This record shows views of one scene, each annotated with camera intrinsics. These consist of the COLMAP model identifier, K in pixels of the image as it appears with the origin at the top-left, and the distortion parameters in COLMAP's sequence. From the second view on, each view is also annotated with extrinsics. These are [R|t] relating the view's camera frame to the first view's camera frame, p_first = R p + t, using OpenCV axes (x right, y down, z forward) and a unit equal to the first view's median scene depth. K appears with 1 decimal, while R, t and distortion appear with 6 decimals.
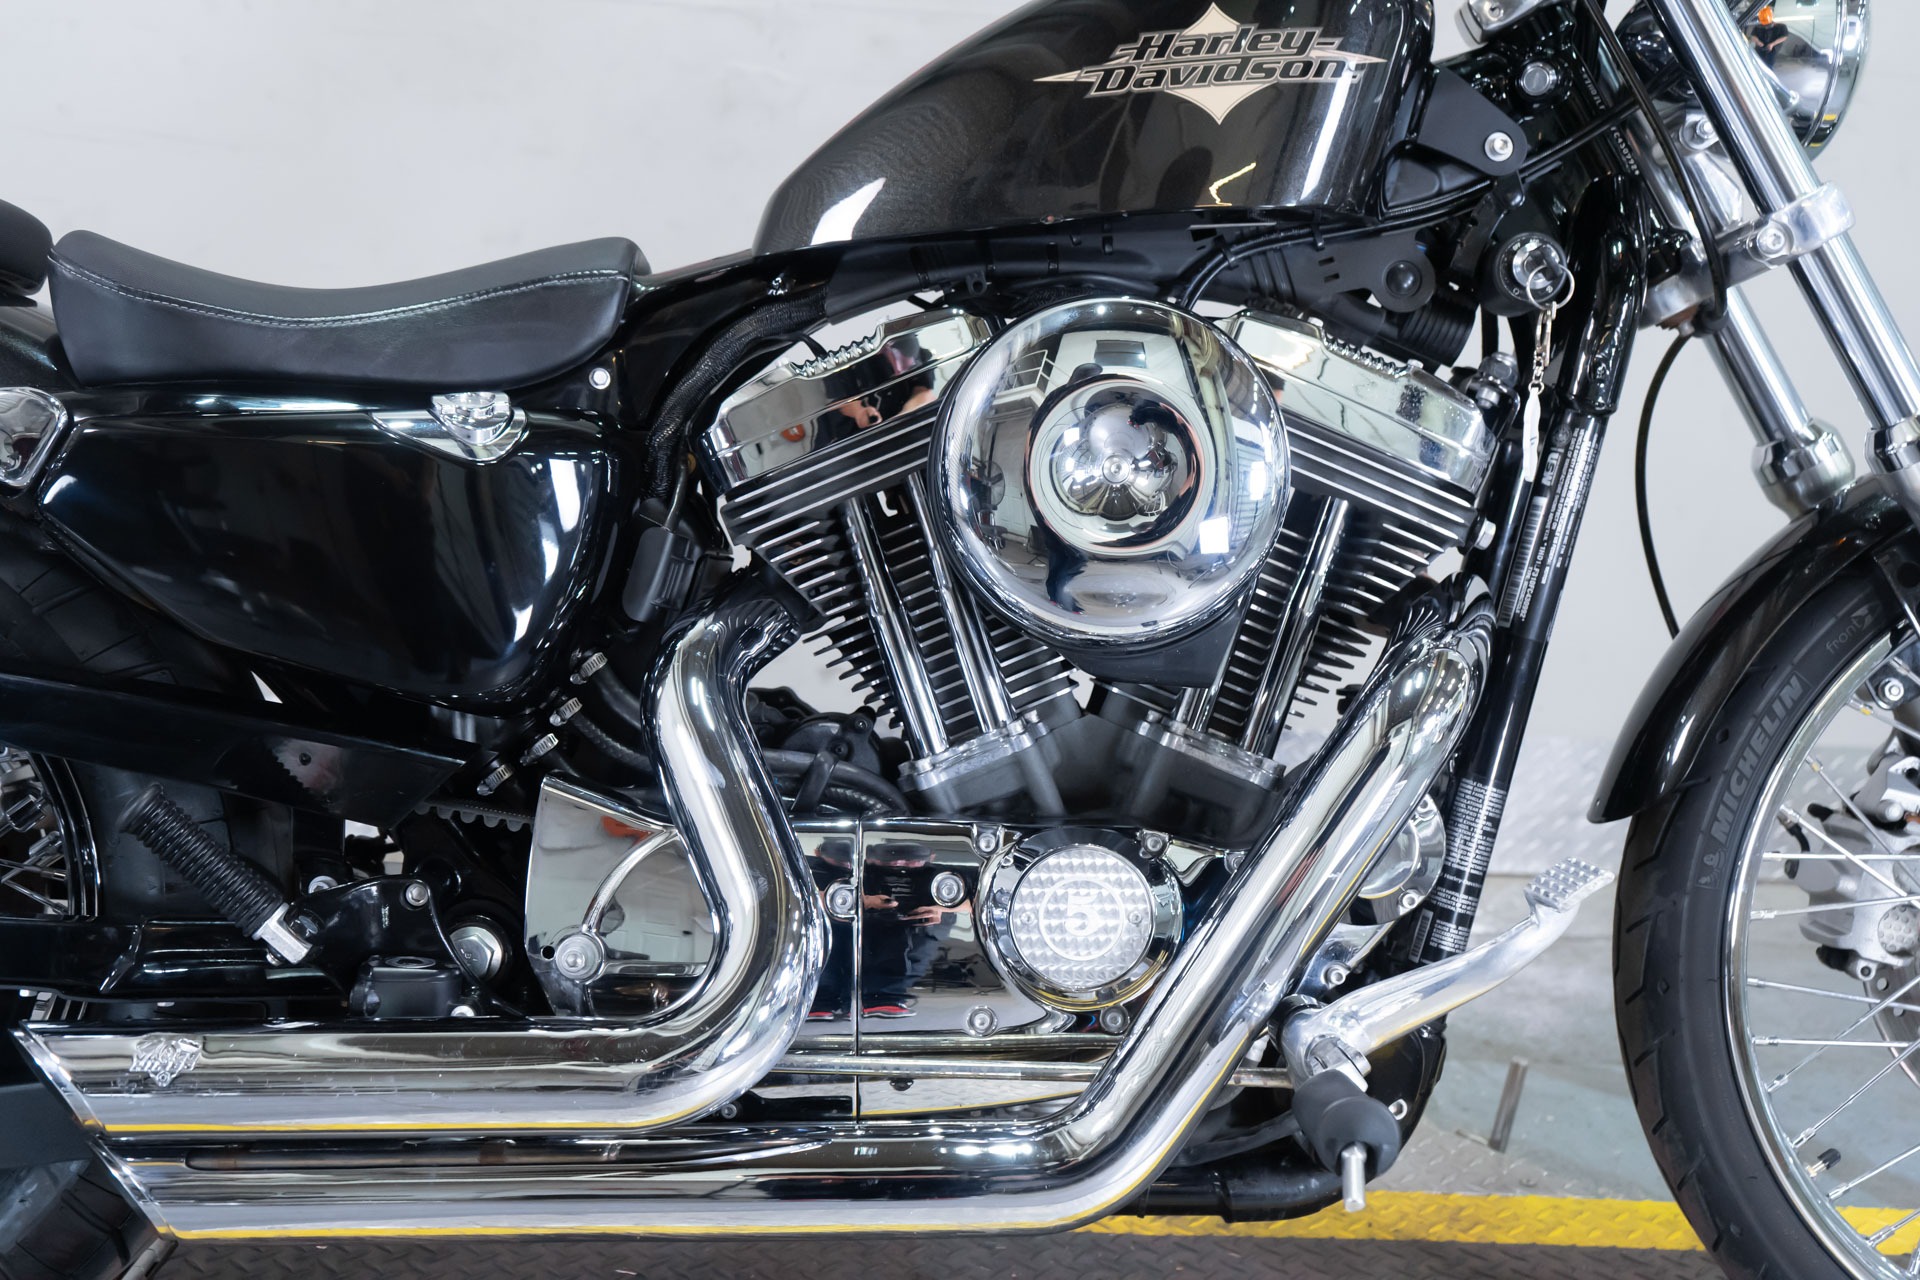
lens RADIAL K [[2084.8, 0, 978.6], [0, 2084.8, 649.3], [0, 0, 1]] dist [0.037948, 0.000000]
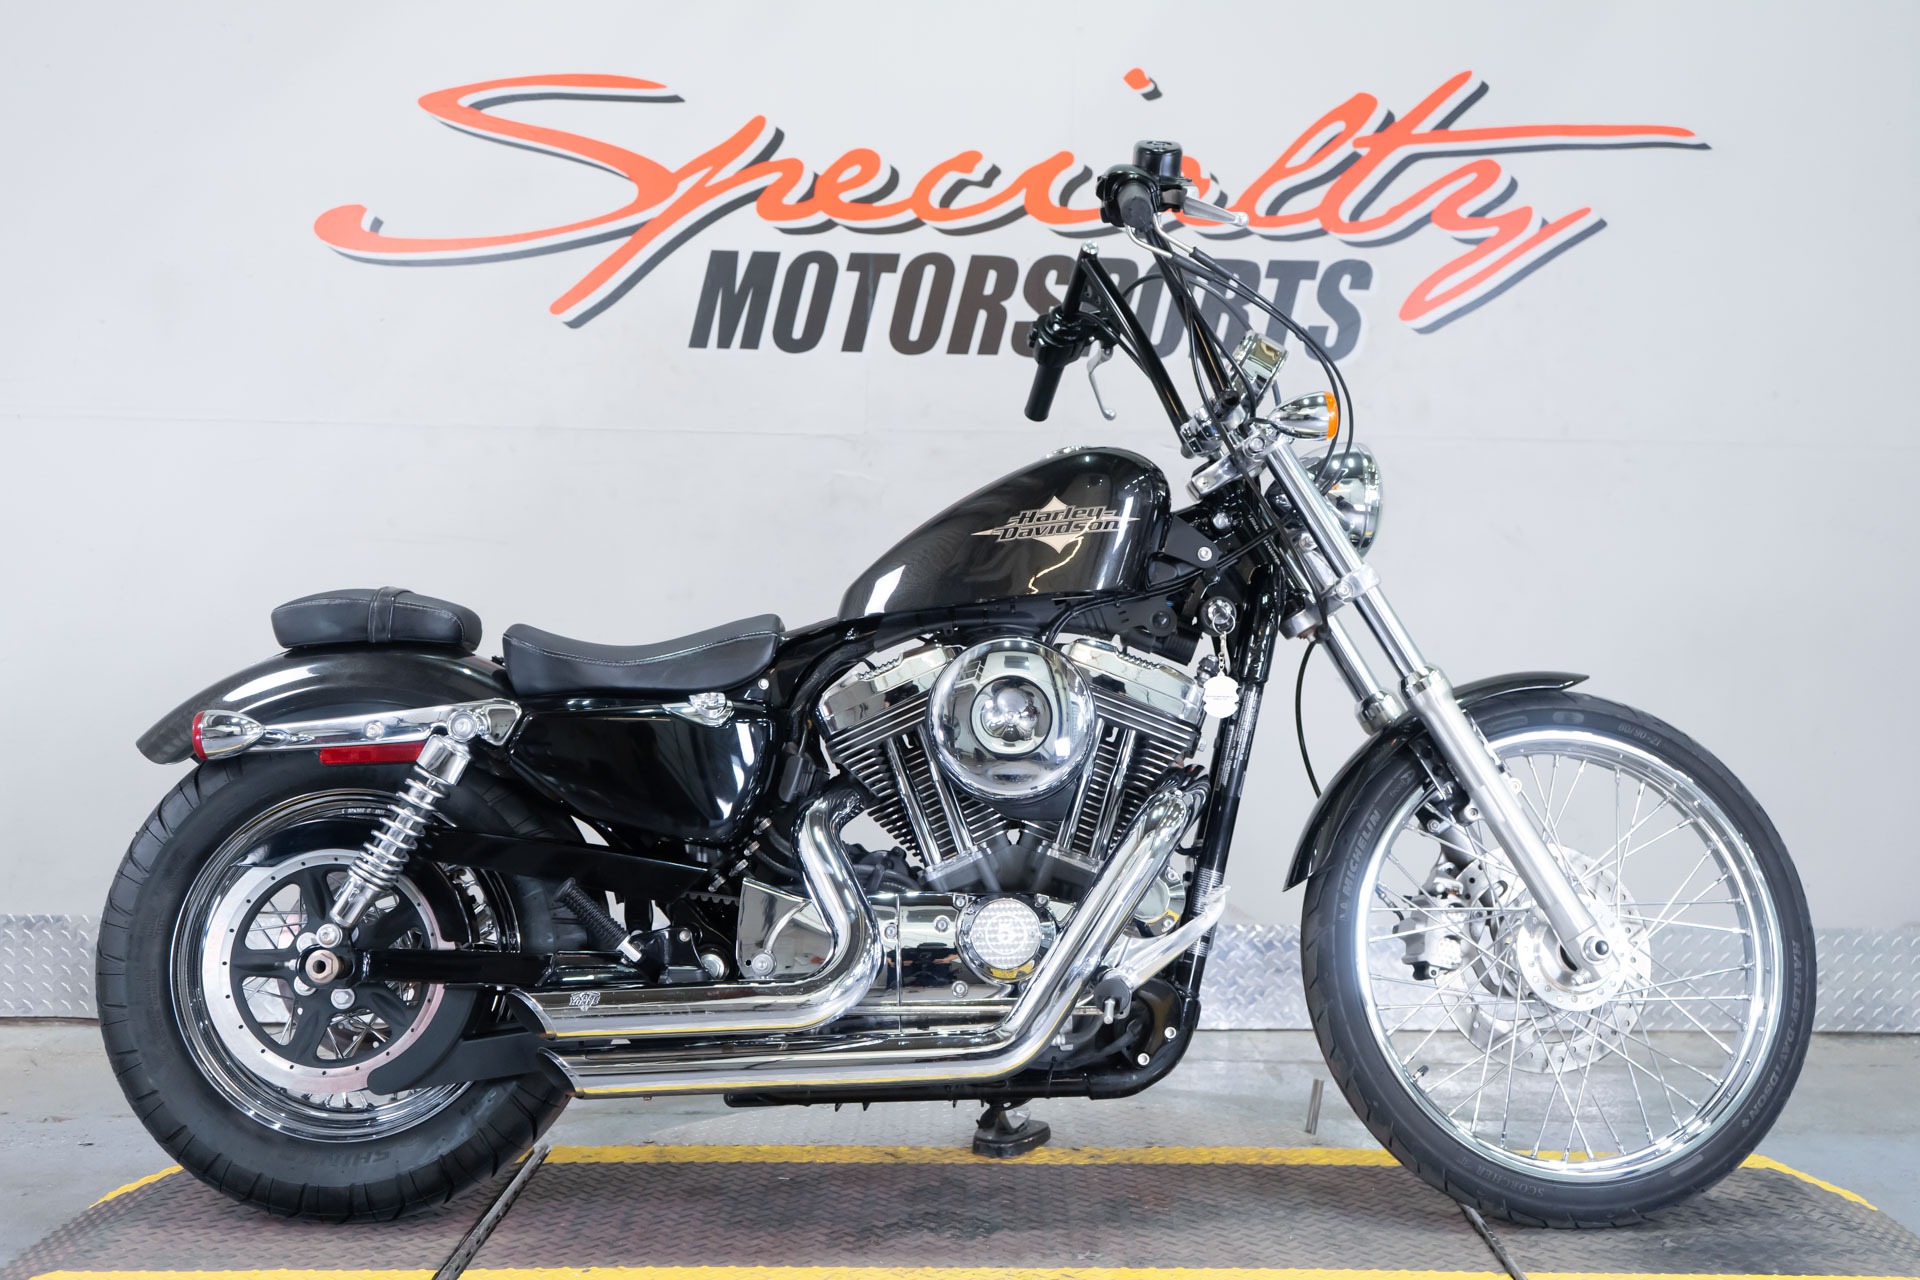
lens RADIAL K [[2239.0, 0, 955.9], [0, 2239.0, 626.7], [0, 0, 1]] dist [0.044742, 0.000000]
pose [[0.998634, -0.038847, -0.034930, 0.083459], [0.033248, 0.988338, -0.148602, 0.145533], [0.040295, 0.147237, 0.988280, -1.159483]]
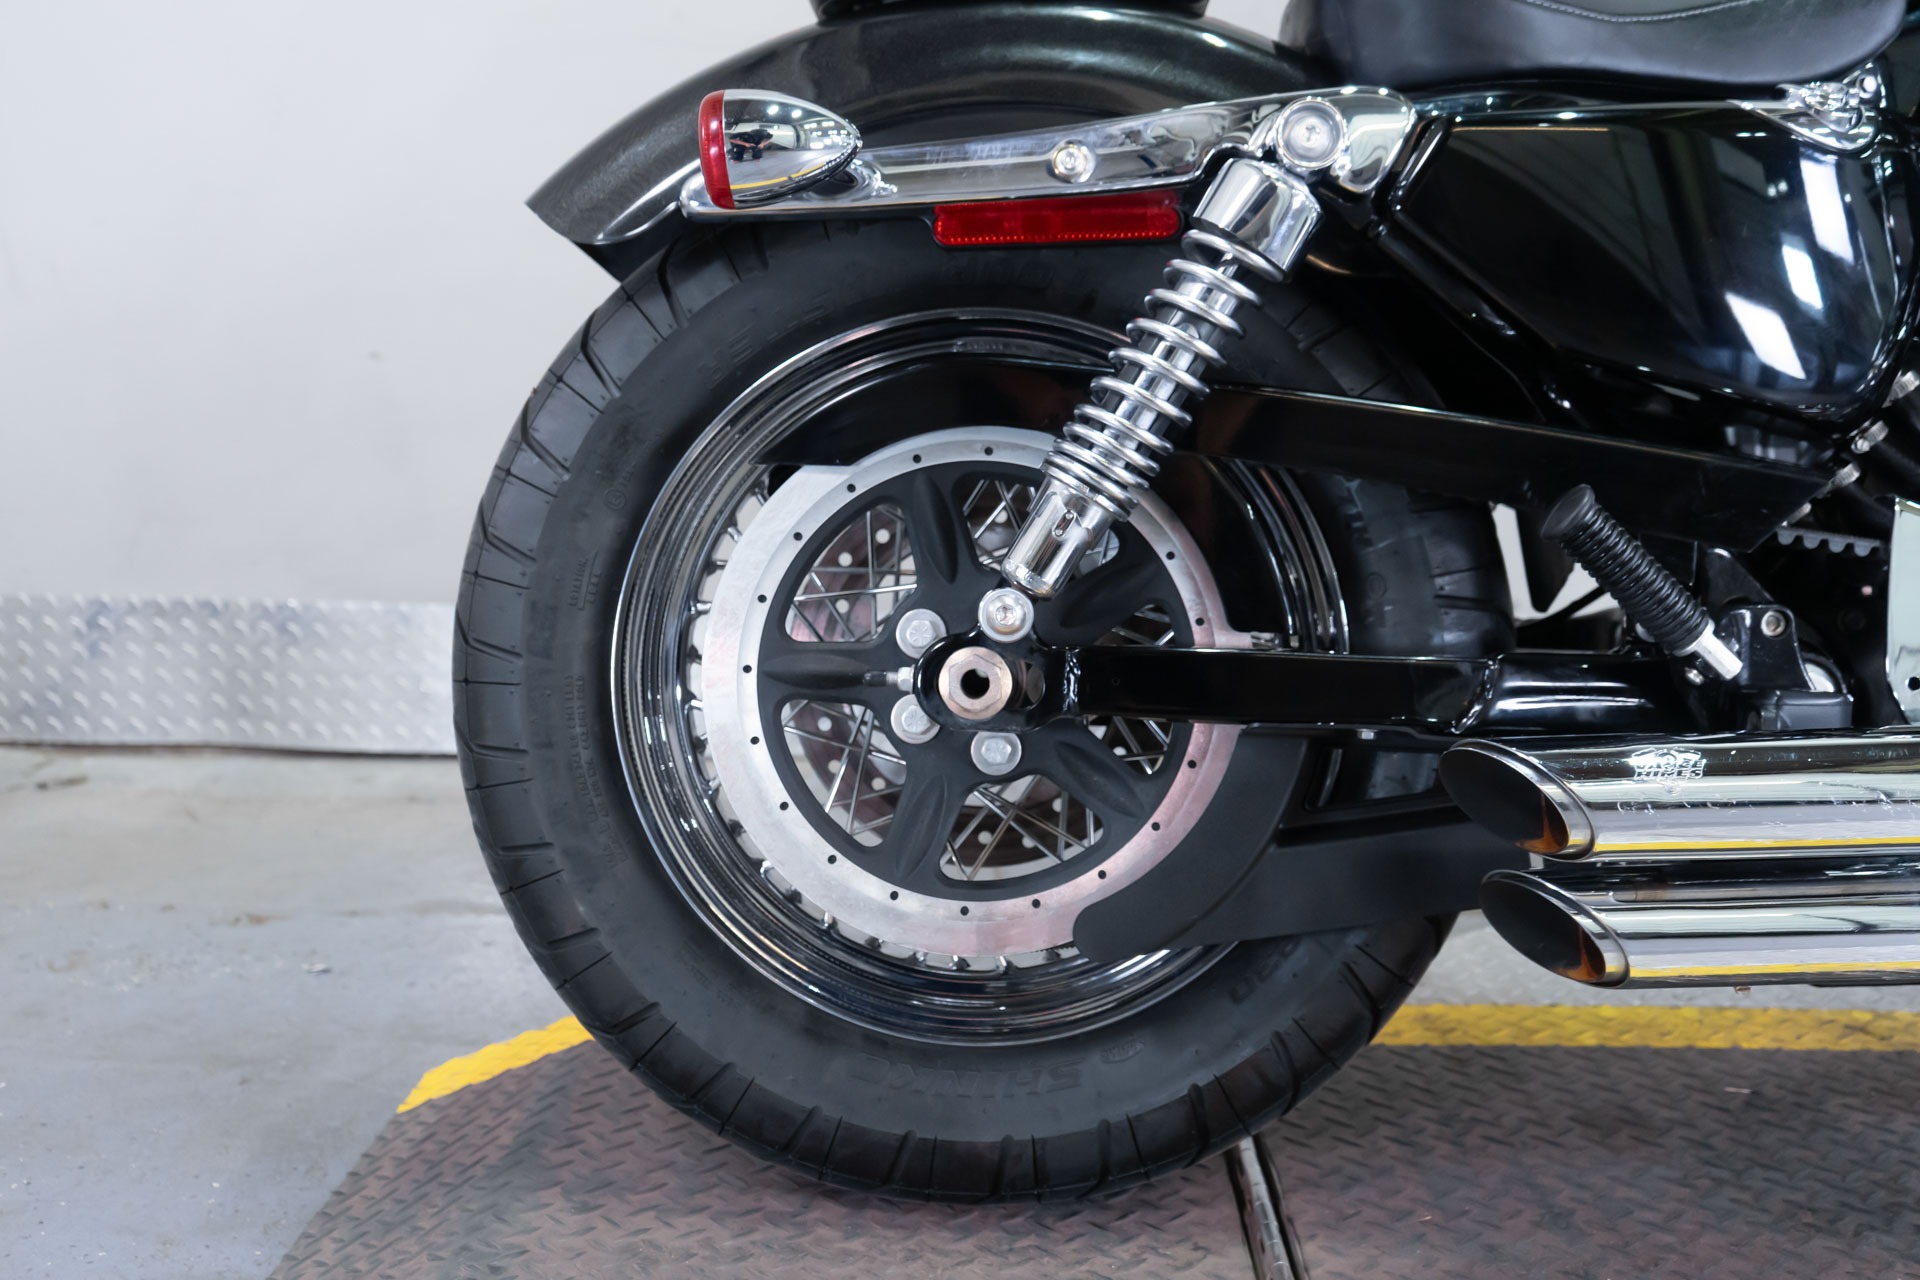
lens RADIAL K [[2084.8, 0, 956.3], [0, 2084.8, 647.7], [0, 0, 1]] dist [0.037948, 0.000000]
pose [[0.999399, -0.025212, -0.023808, -0.576054], [0.024903, 0.999603, -0.013183, 0.124145], [0.024131, 0.012582, 0.999630, 0.063938]]
